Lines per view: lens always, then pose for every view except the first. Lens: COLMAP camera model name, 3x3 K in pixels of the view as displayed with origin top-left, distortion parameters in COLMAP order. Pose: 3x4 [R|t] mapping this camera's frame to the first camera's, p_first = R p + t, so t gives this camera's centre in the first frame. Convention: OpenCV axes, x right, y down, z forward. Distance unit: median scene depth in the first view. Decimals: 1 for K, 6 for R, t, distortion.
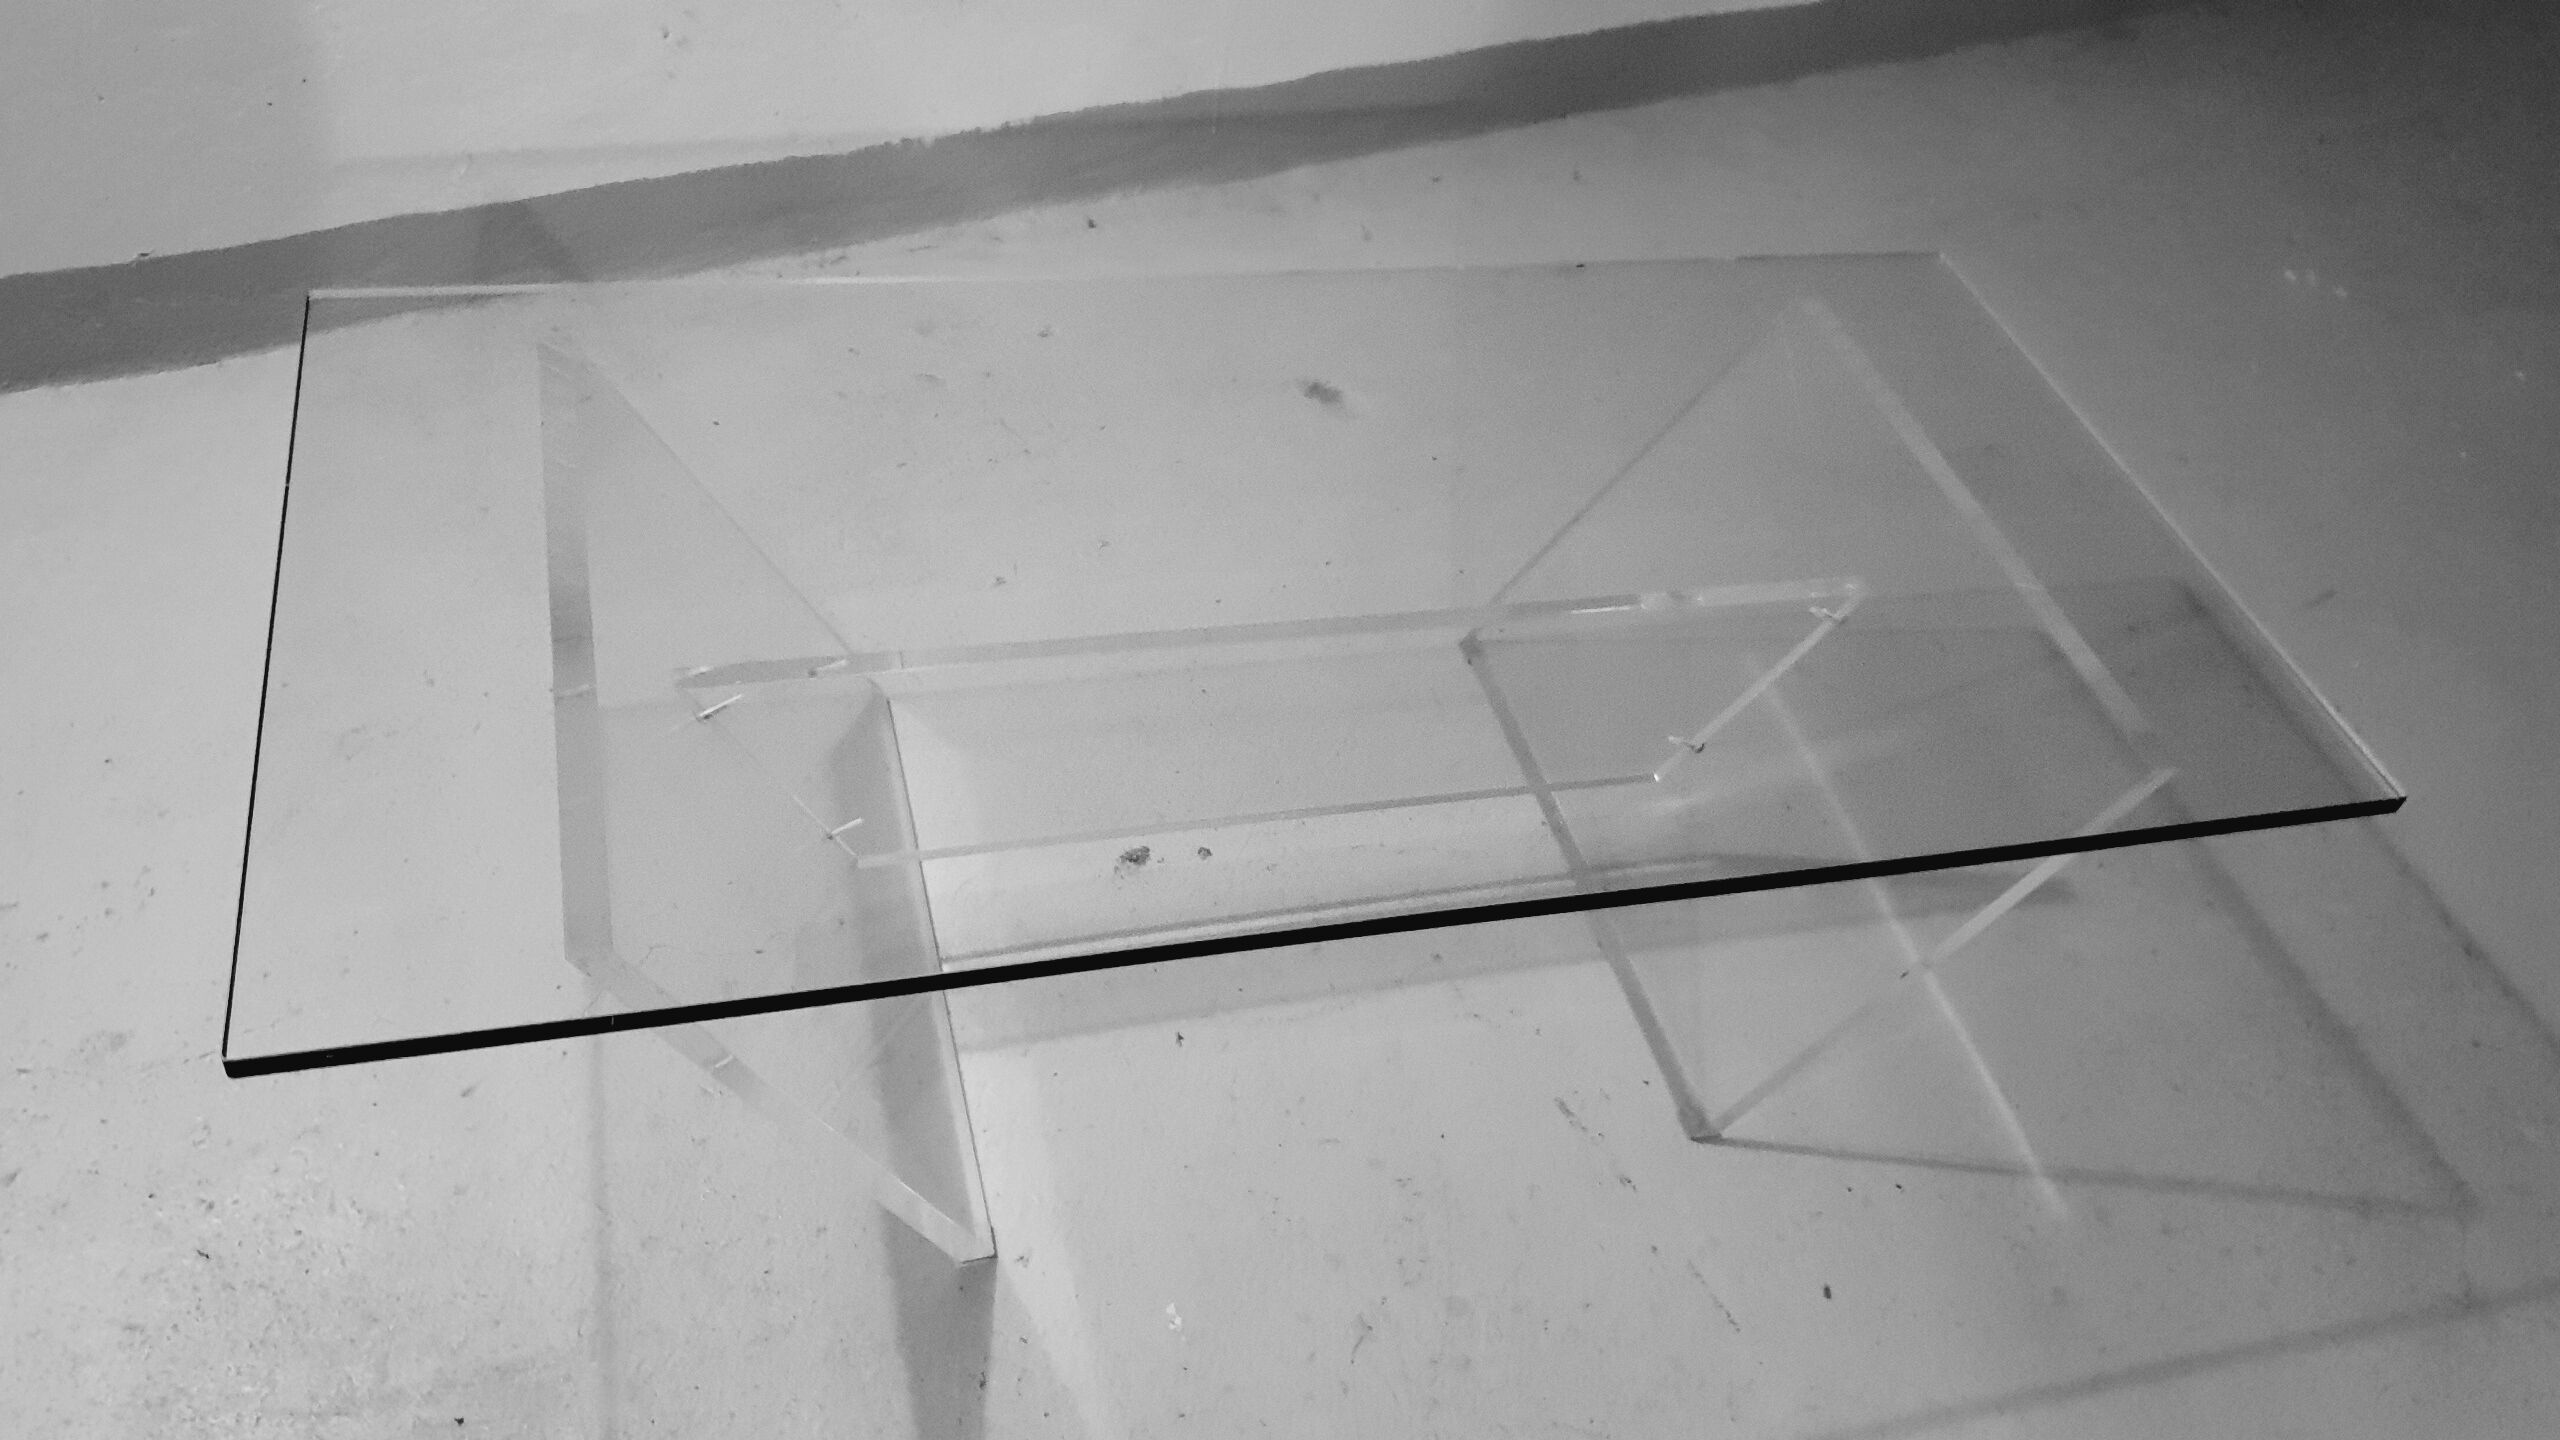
lens RADIAL K [[2011.2, 0, 1274.0], [0, 2011.2, 691.8], [0, 0, 1]] dist [0.025338, -0.024680]
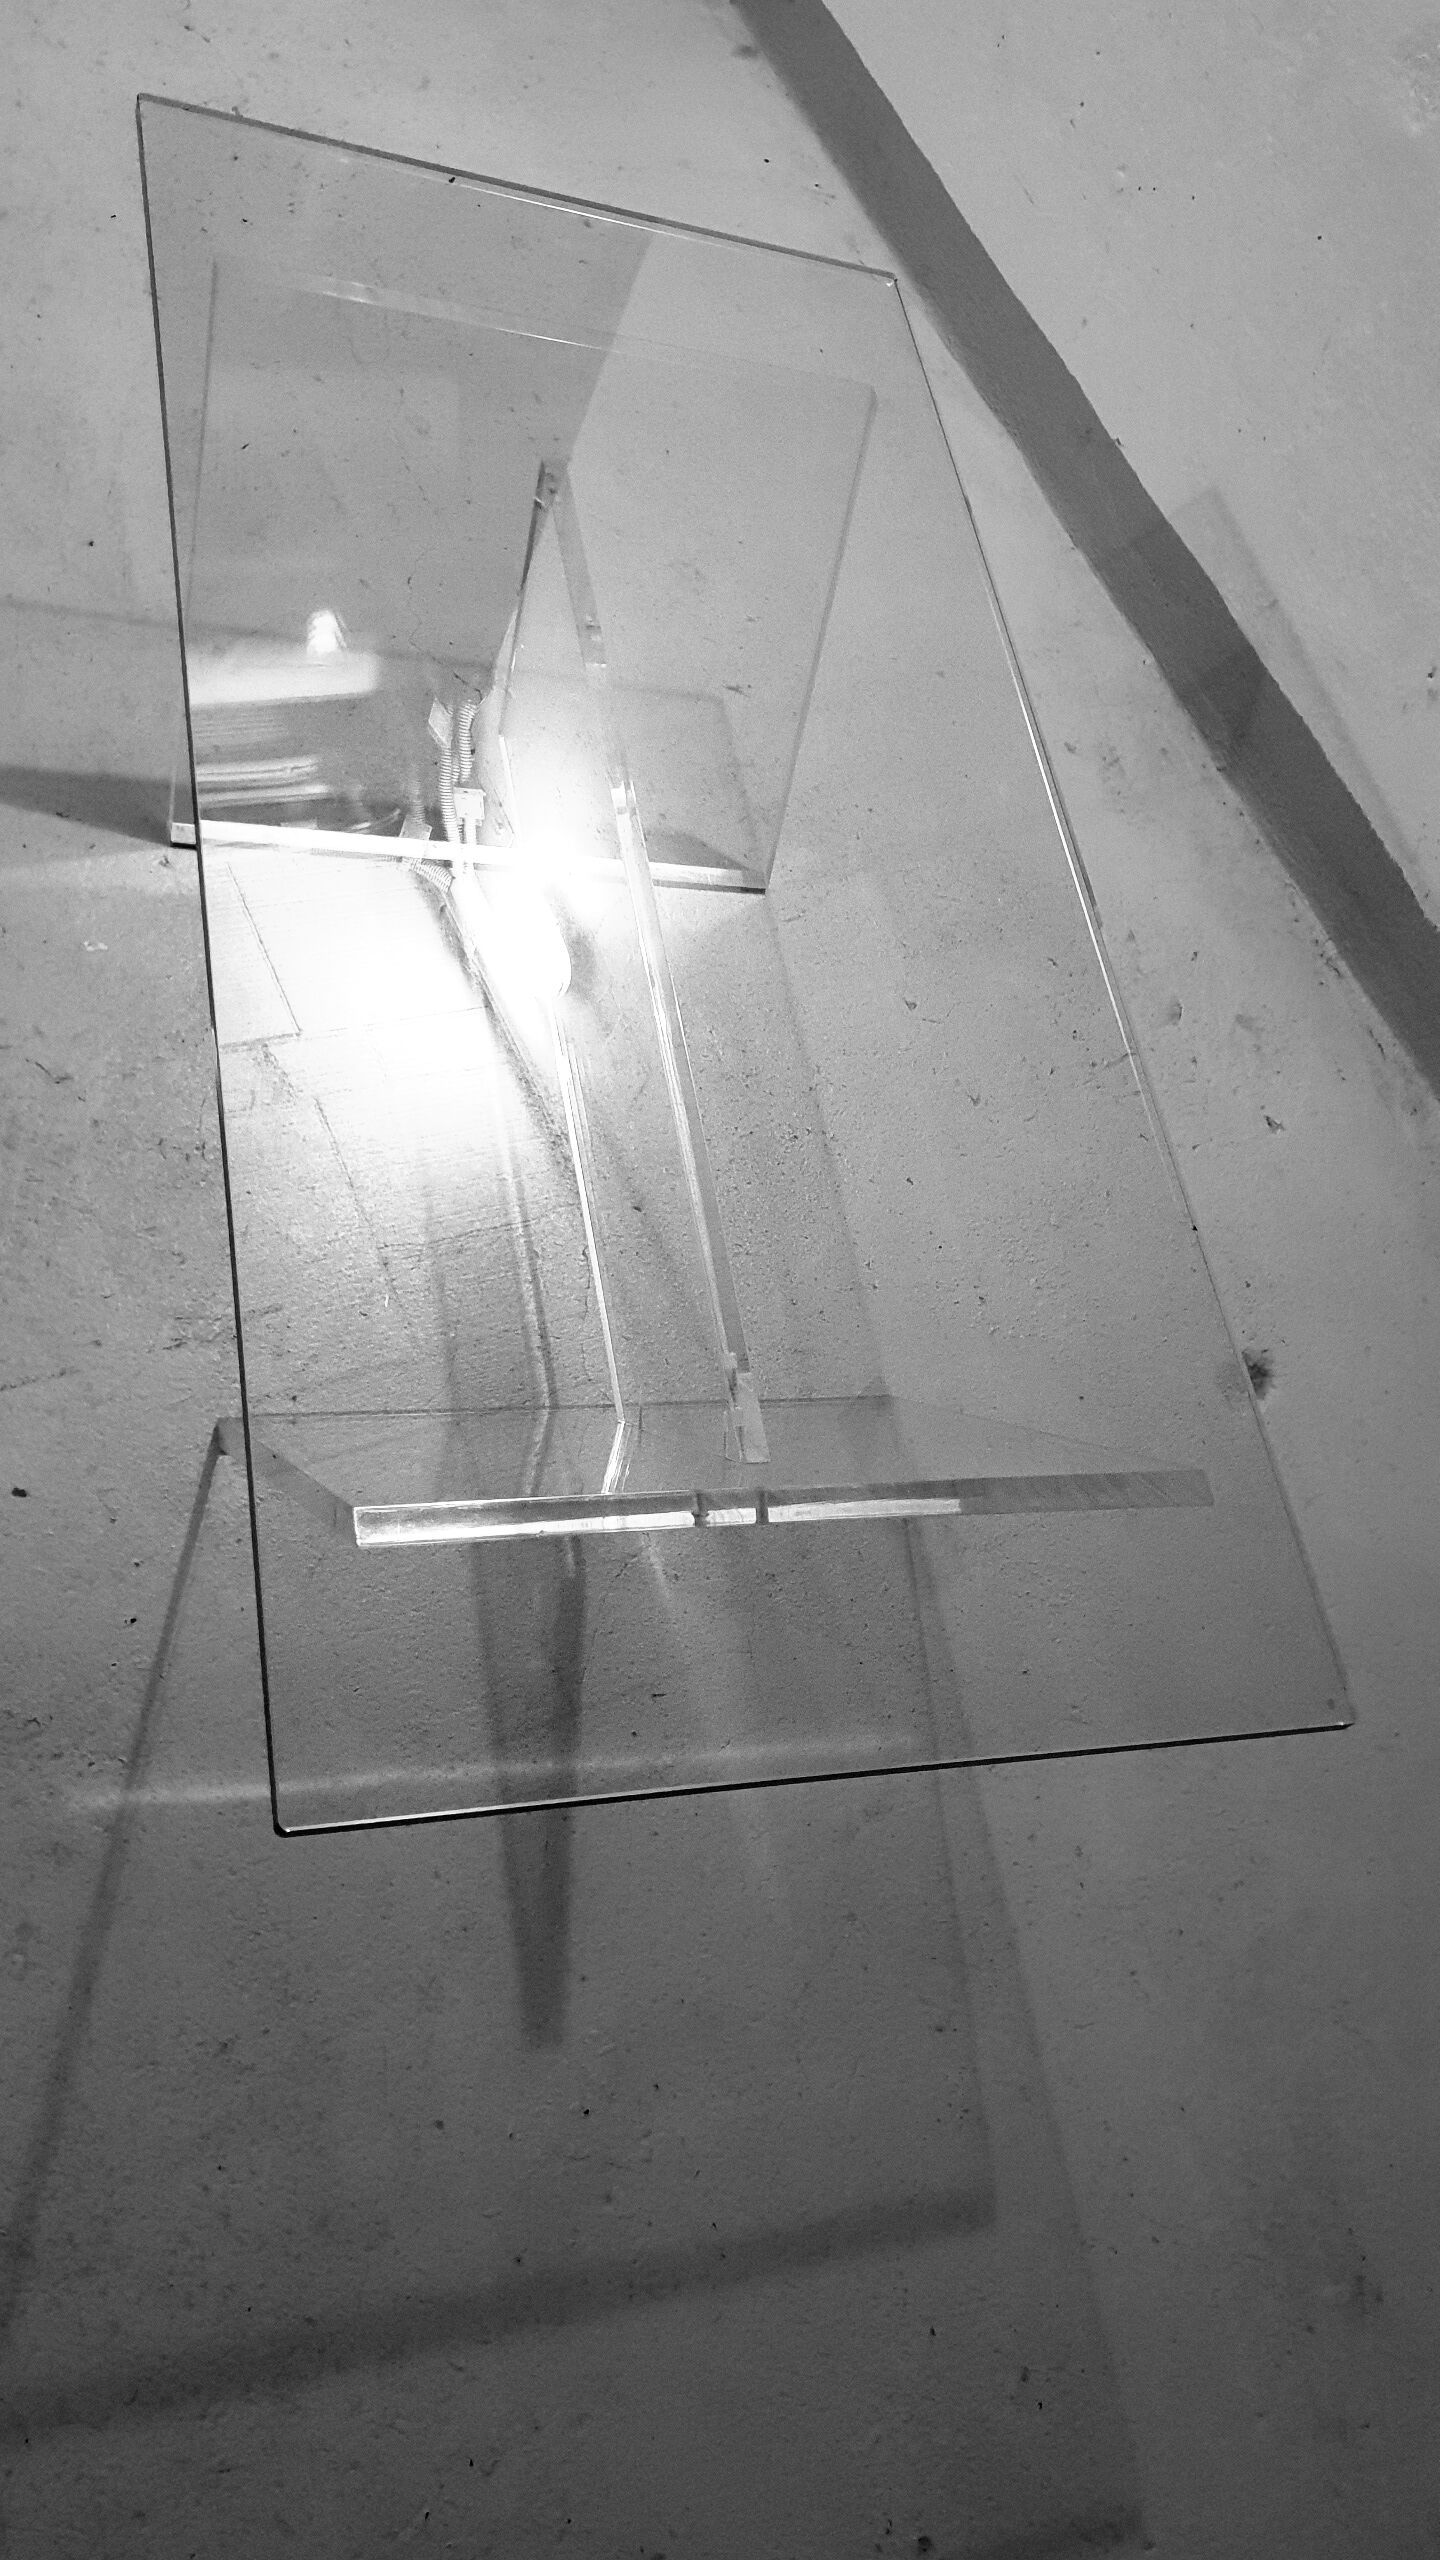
lens RADIAL K [[2011.2, 0, 758.2], [0, 2011.2, 1269.4], [0, 0, 1]] dist [0.025338, -0.024680]
pose [[-0.009570, 0.770634, -0.637206, 0.749936], [-0.911149, 0.255812, 0.323061, -0.336002], [0.411966, 0.583681, 0.699714, 0.388288]]
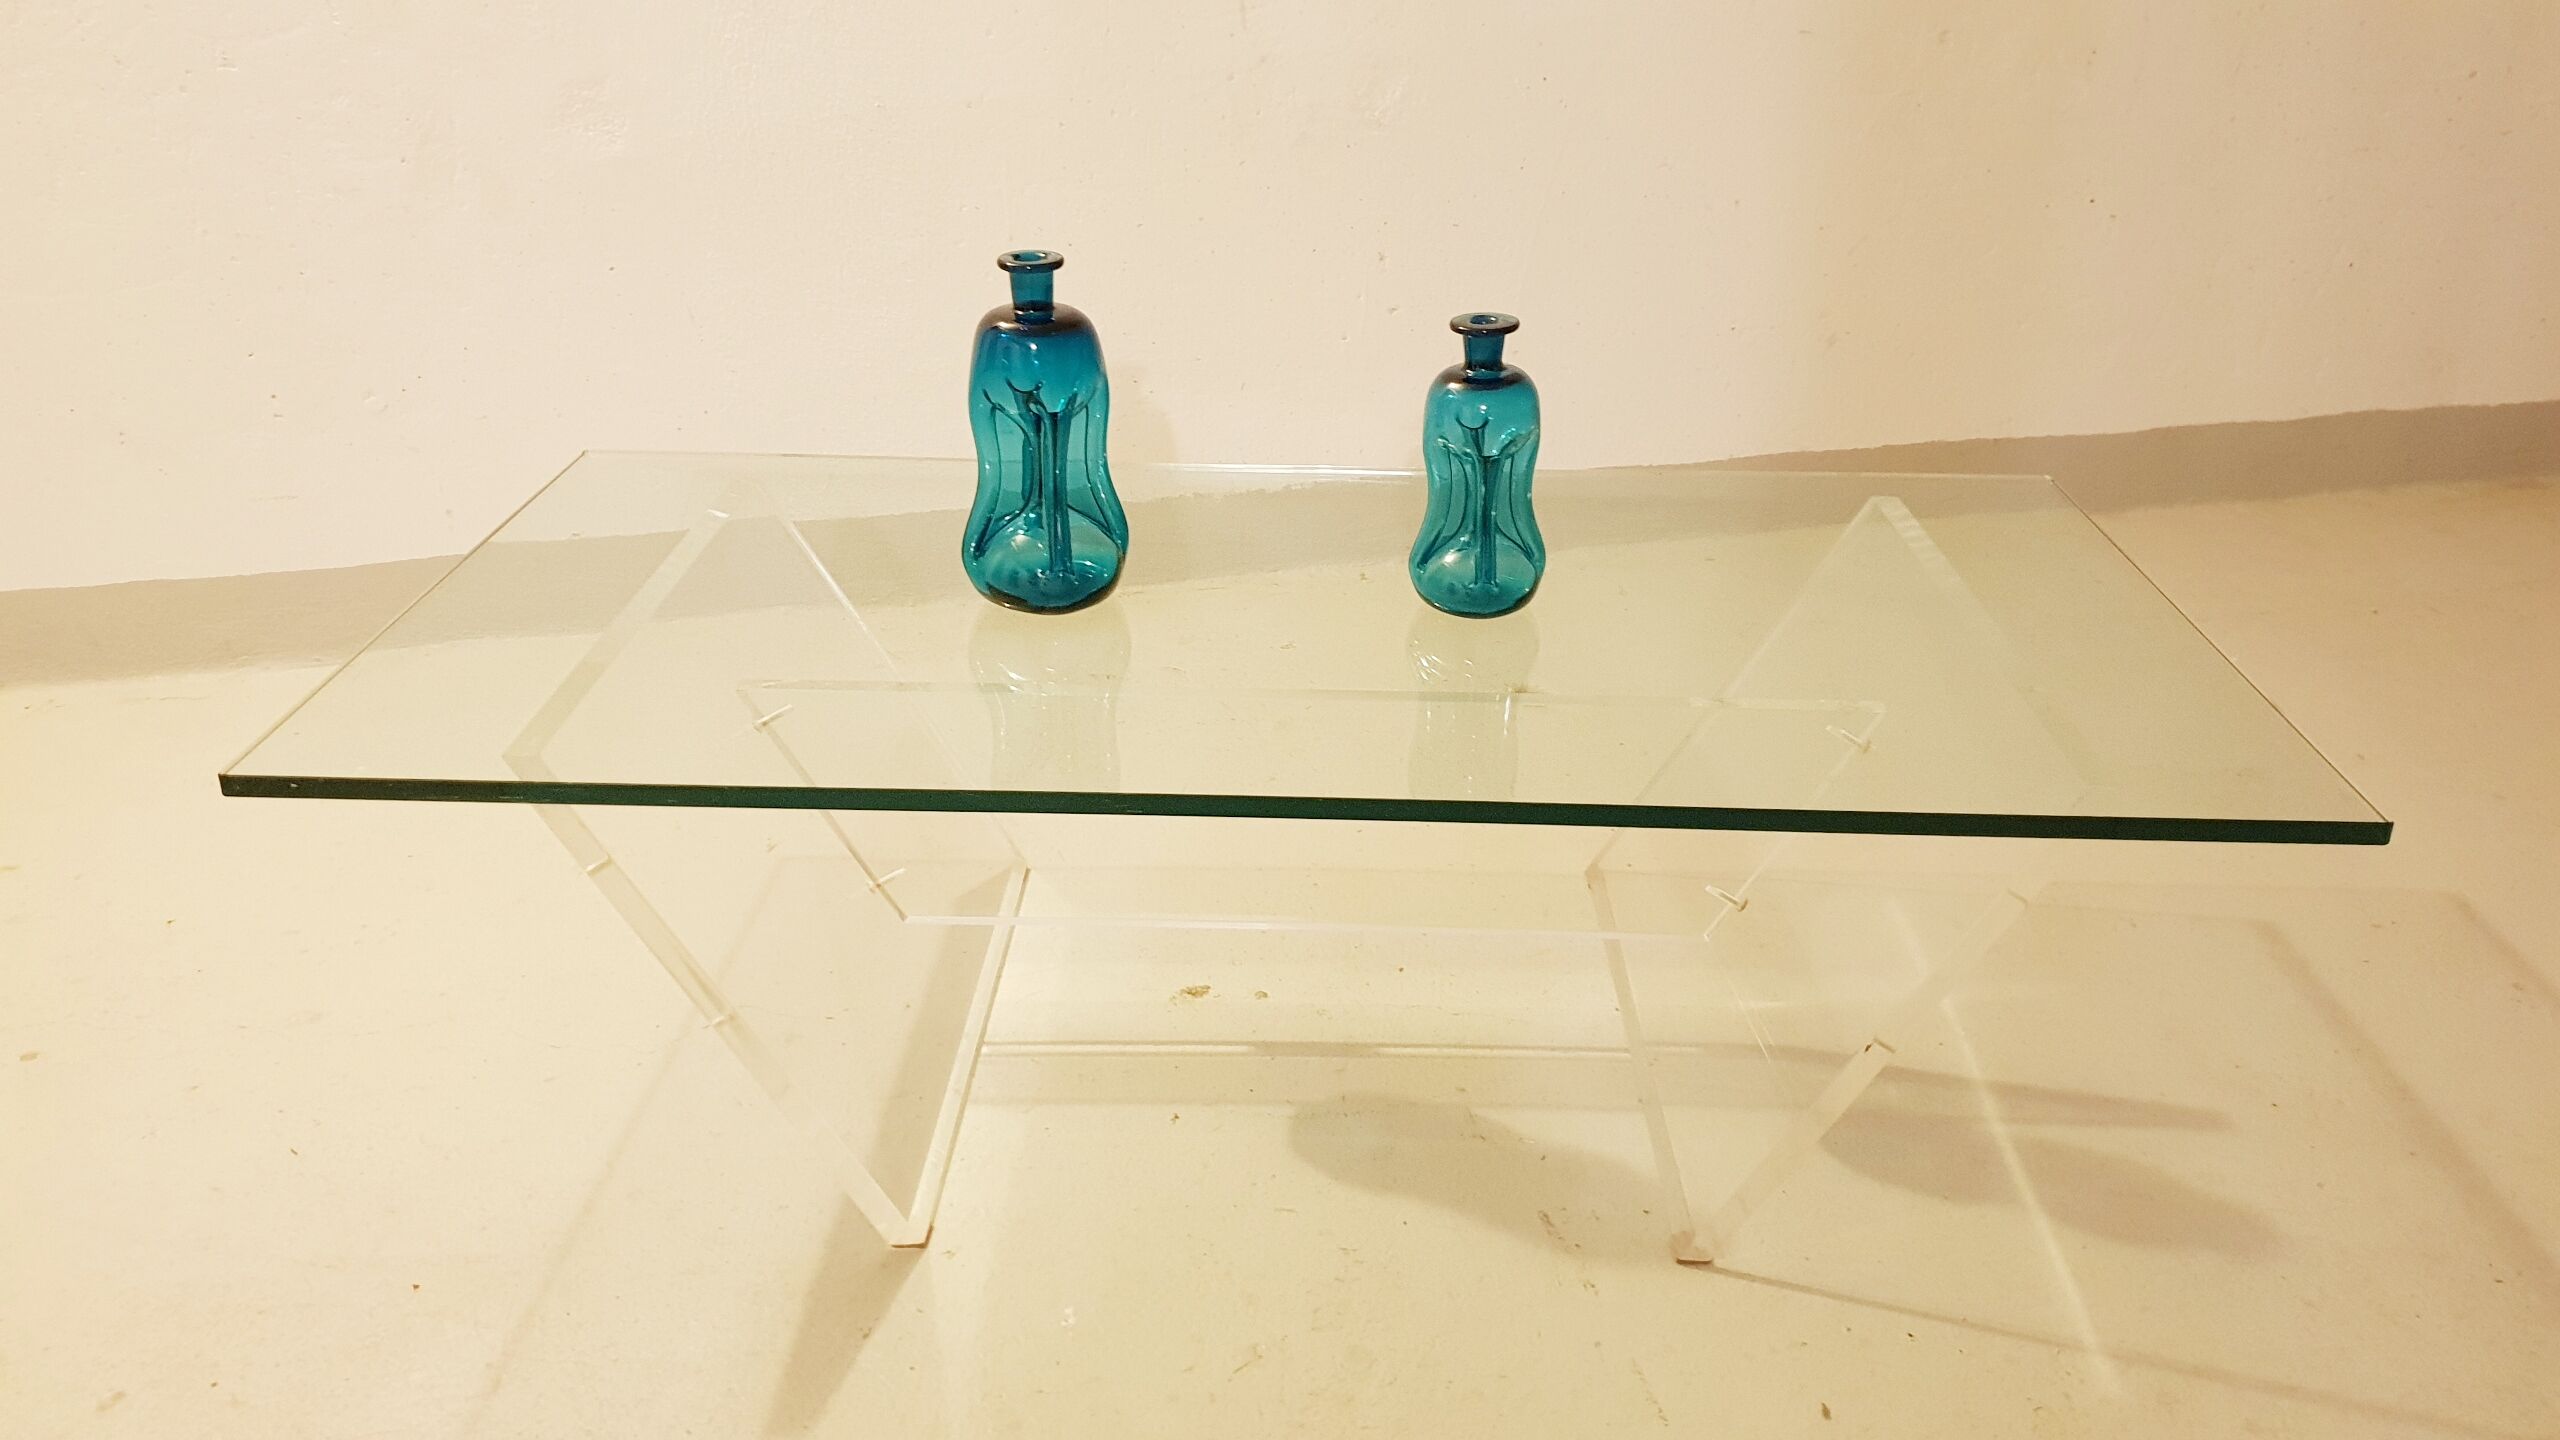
lens RADIAL K [[2011.2, 0, 1292.0], [0, 2011.2, 685.1], [0, 0, 1]] dist [0.025338, -0.024680]
pose [[0.949315, -0.007145, -0.314244, 0.328052], [-0.107368, 0.932238, -0.345551, 0.310295], [0.295419, 0.361776, 0.884220, 0.030304]]
